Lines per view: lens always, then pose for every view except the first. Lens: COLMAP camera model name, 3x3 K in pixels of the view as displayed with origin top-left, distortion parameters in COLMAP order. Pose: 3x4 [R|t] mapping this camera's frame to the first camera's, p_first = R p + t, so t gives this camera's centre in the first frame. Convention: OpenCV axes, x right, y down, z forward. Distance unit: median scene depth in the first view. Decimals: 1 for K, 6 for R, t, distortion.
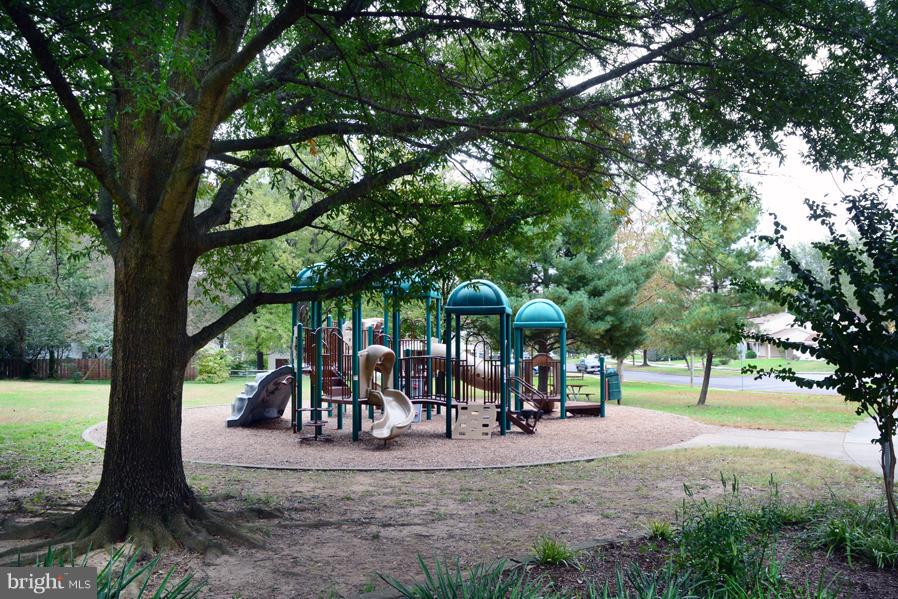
lens RADIAL K [[712.0, 0, 449.0], [0, 712.0, 299.5], [0, 0, 1]] dist [-0.116598, 0.107382]
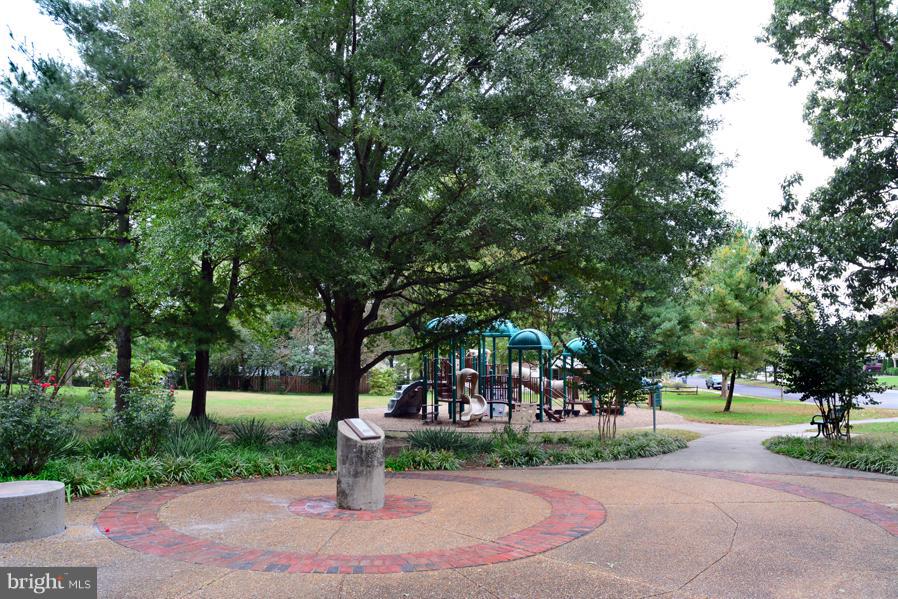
lens RADIAL K [[712.0, 0, 449.0], [0, 712.0, 299.5], [0, 0, 1]] dist [-0.116598, 0.107382]
pose [[0.972209, -0.020885, -0.233181, 0.244454], [0.015286, 0.999550, -0.025792, -0.054972], [0.233615, 0.021511, 0.972091, -0.643495]]
